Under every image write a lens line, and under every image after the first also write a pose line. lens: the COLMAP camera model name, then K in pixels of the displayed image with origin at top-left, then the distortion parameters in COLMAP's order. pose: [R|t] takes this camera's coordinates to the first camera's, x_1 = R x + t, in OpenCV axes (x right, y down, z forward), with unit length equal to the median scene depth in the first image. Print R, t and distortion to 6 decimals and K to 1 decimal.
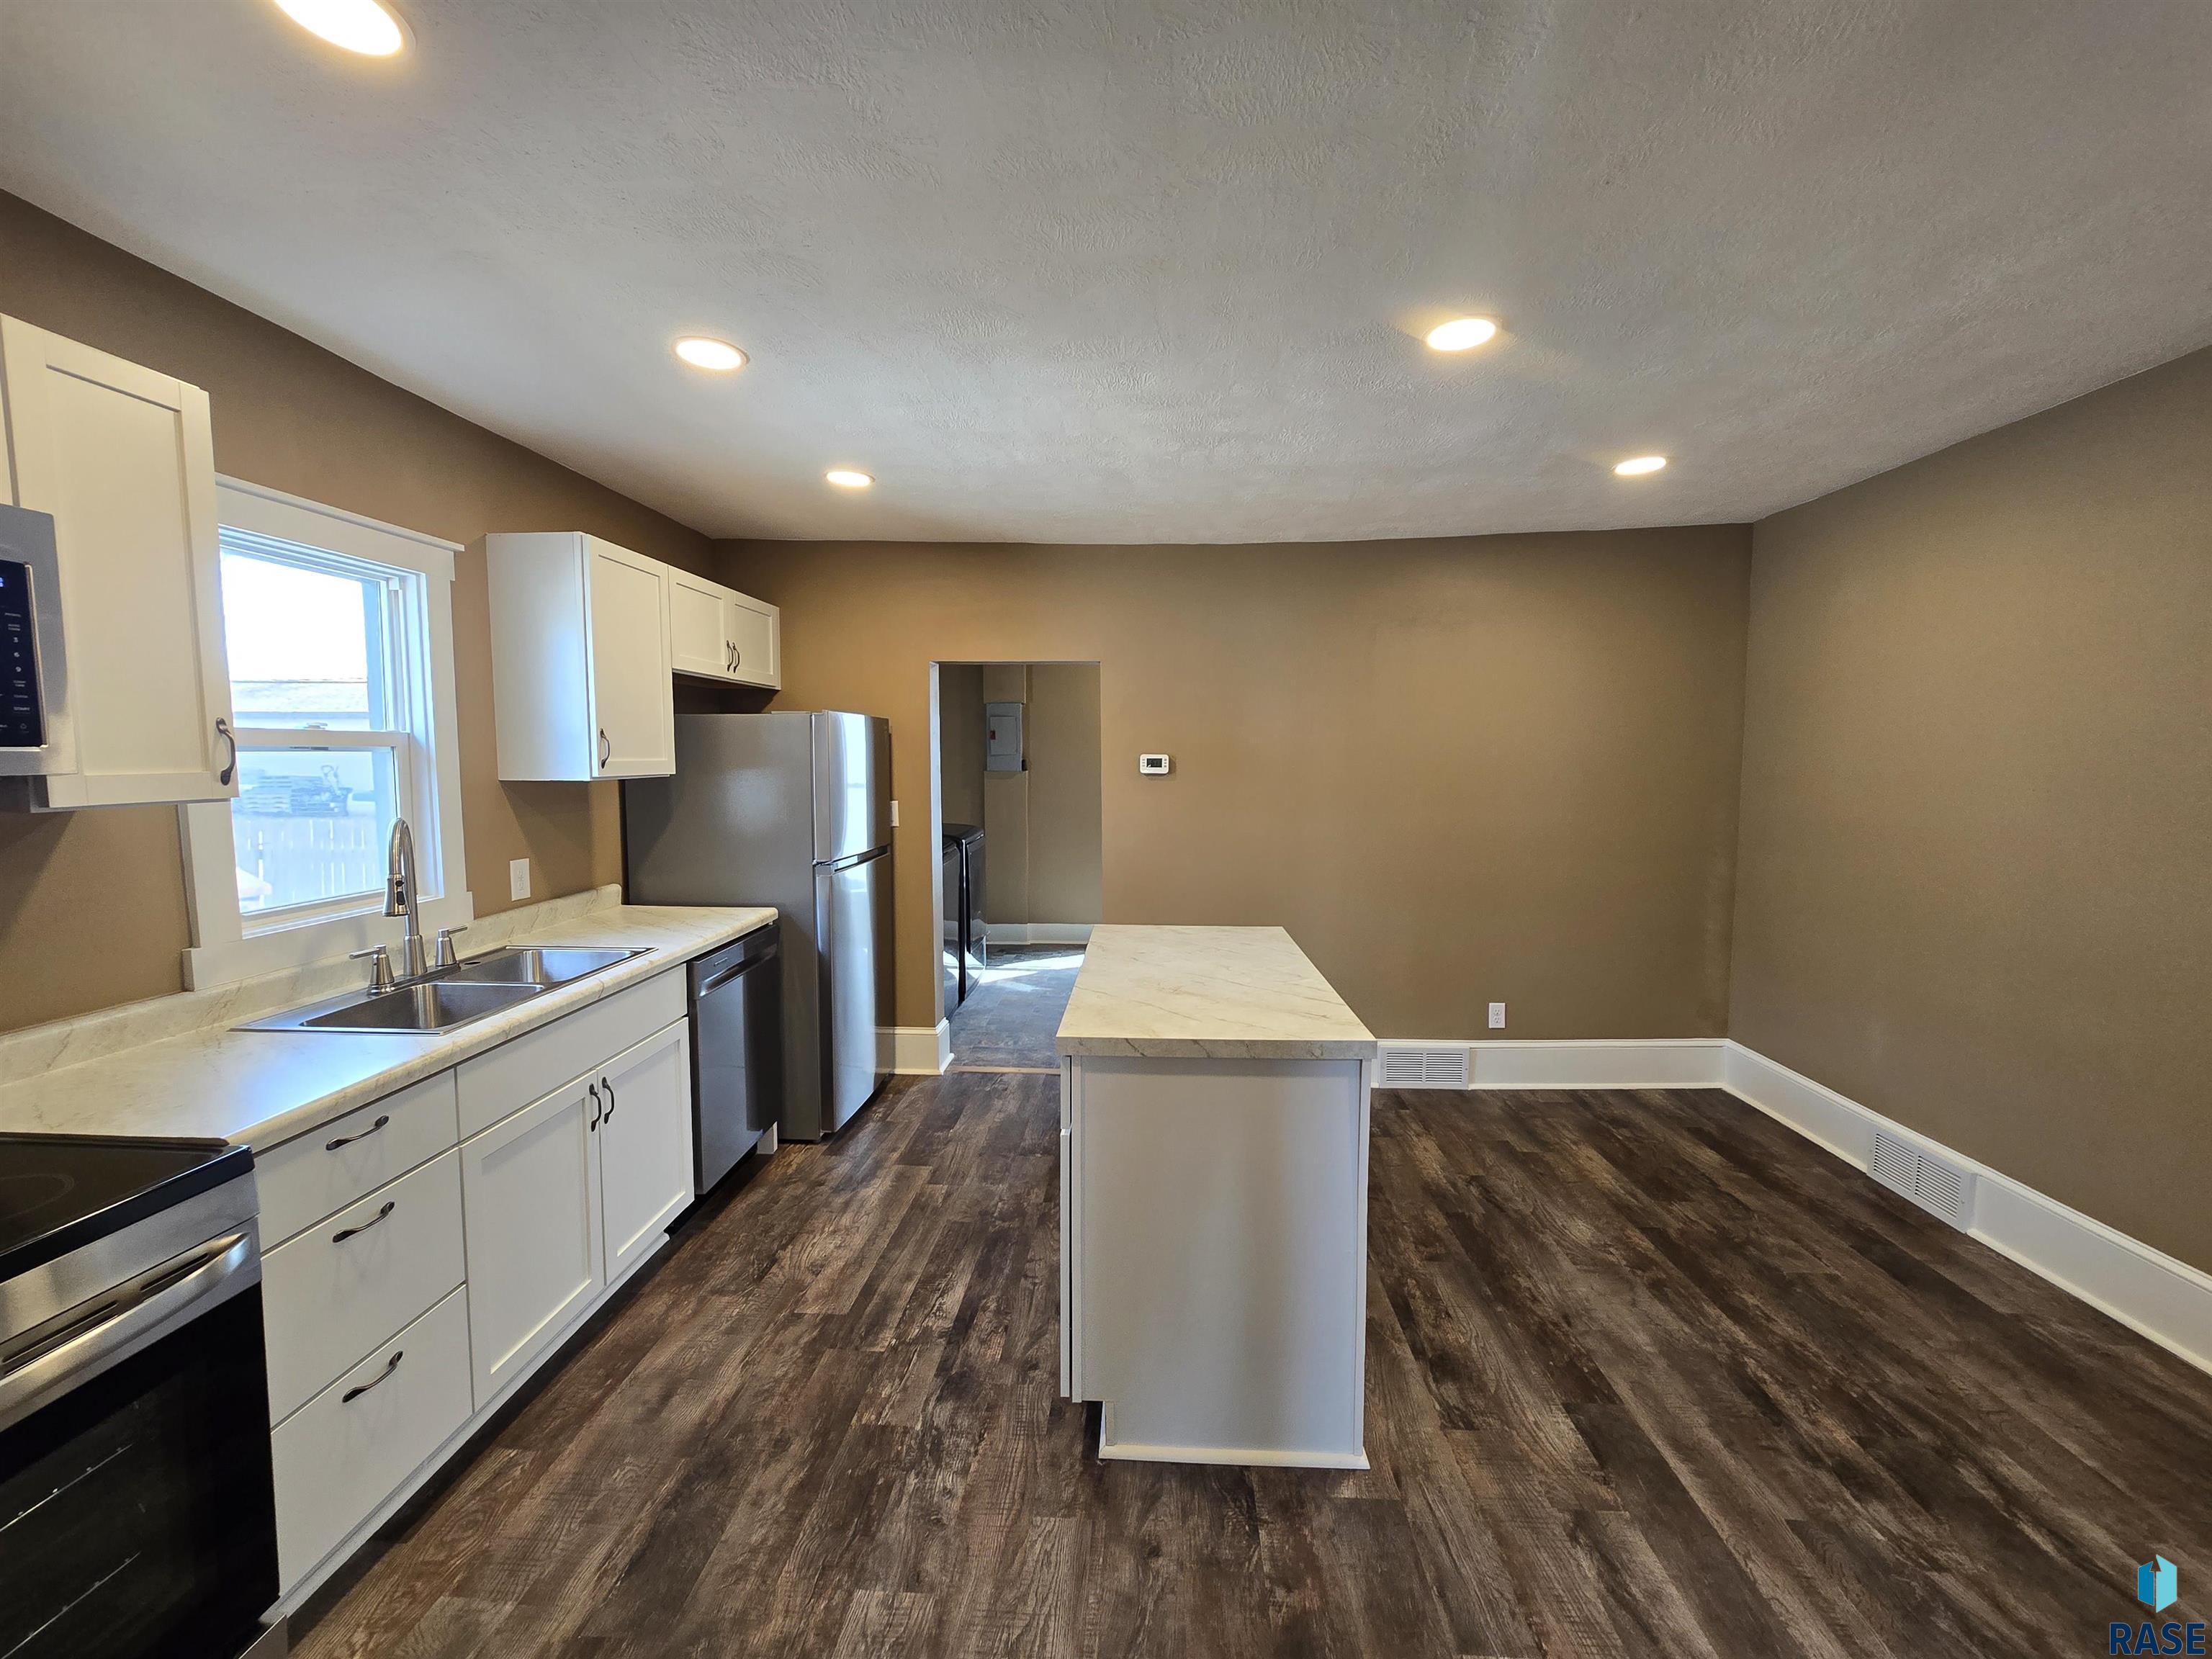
lens RADIAL K [[897.8, 0, 1106.0], [0, 897.8, 829.5], [0, 0, 1]] dist [-0.001417, 0.000025]
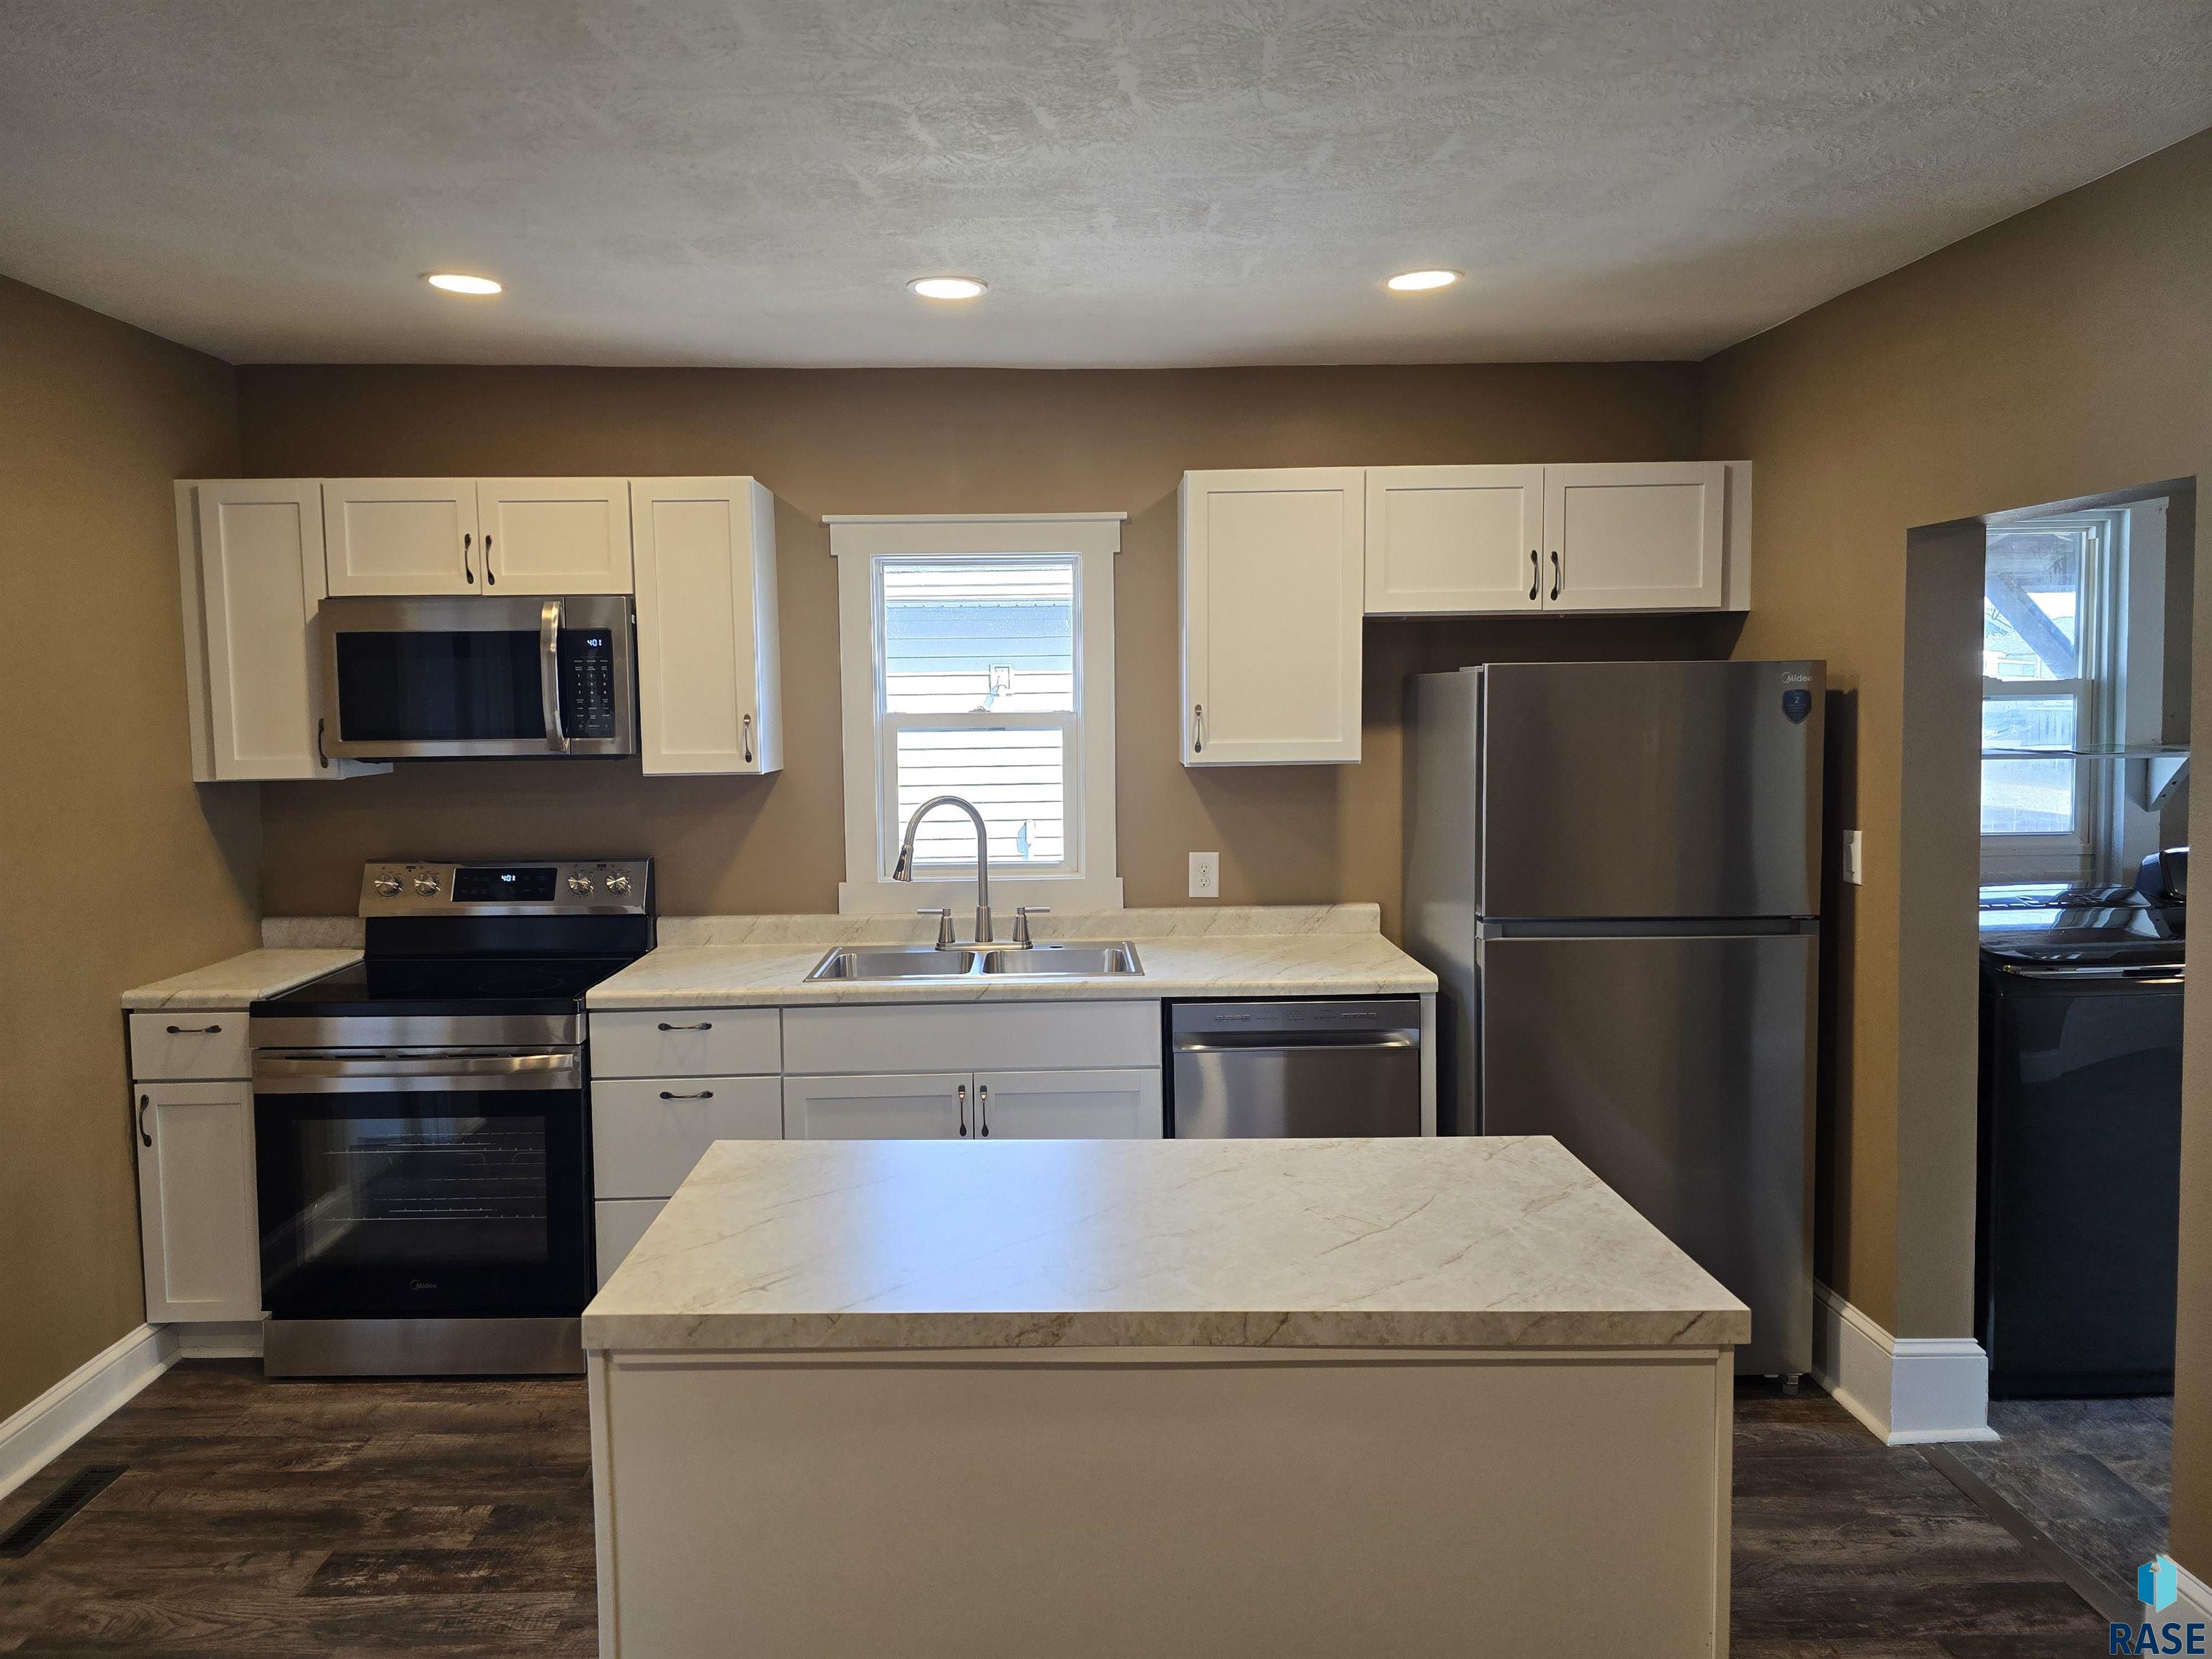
lens RADIAL K [[1504.2, 0, 1103.7], [0, 1504.2, 821.1], [0, 0, 1]] dist [0.073100, -0.000916]
pose [[0.083832, 0.086168, -0.992747, 0.834803], [-0.072560, 0.994137, 0.080161, -0.112564], [0.993835, 0.065314, 0.089593, 0.810934]]
